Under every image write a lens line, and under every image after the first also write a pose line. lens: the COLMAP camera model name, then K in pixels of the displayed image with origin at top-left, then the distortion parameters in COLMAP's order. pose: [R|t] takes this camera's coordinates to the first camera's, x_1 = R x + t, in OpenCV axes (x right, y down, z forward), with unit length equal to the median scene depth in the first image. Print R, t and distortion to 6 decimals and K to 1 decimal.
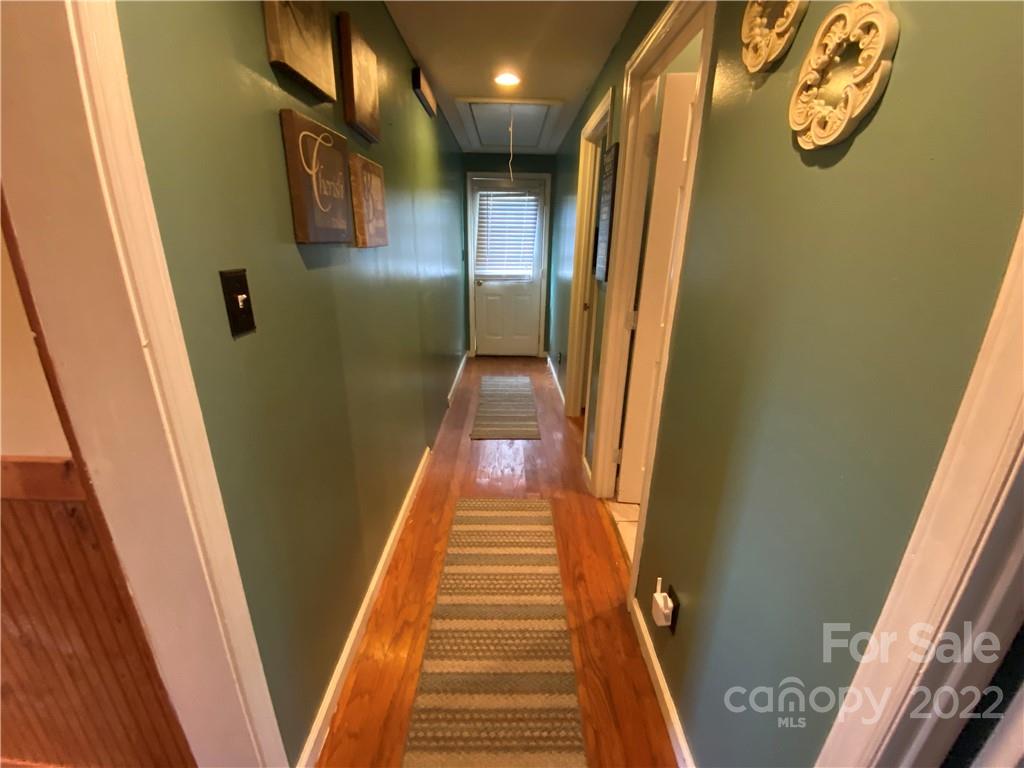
lens RADIAL K [[409.8, 0, 511.1], [0, 409.8, 382.2], [0, 0, 1]] dist [0.023552, -0.024475]
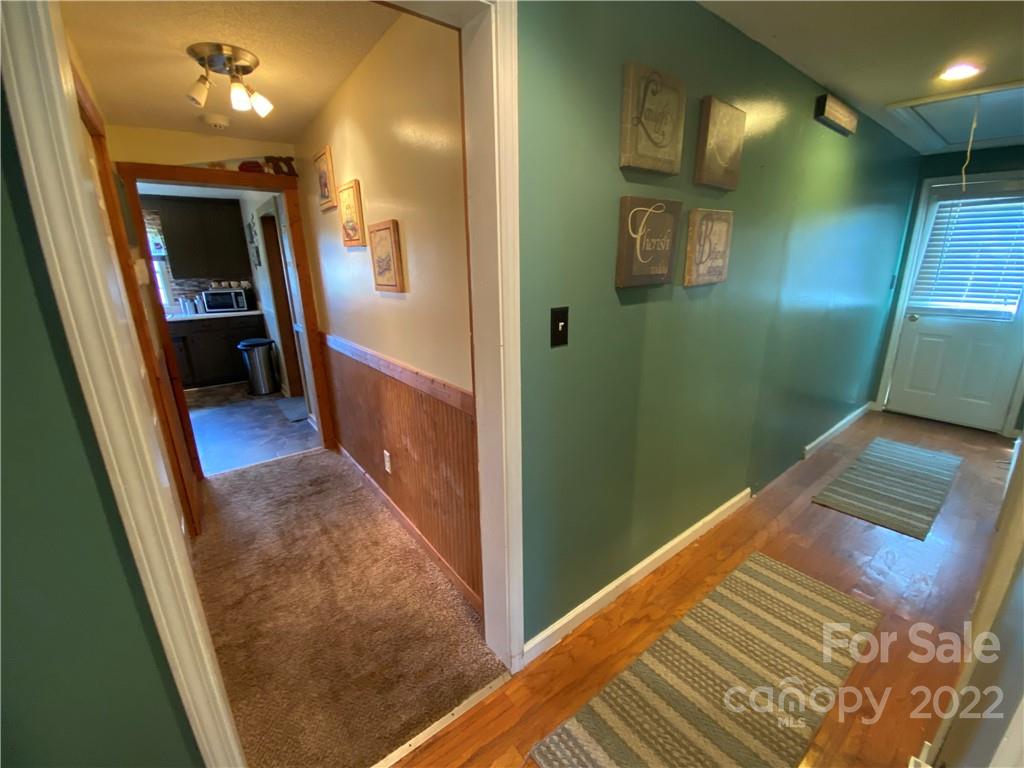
lens RADIAL K [[409.8, 0, 511.1], [0, 409.8, 382.2], [0, 0, 1]] dist [0.023552, -0.024475]
pose [[0.603610, 0.187229, -0.774984, 0.202691], [-0.226022, 0.972342, 0.058867, -0.011819], [0.764571, 0.139631, 0.629233, -0.055407]]
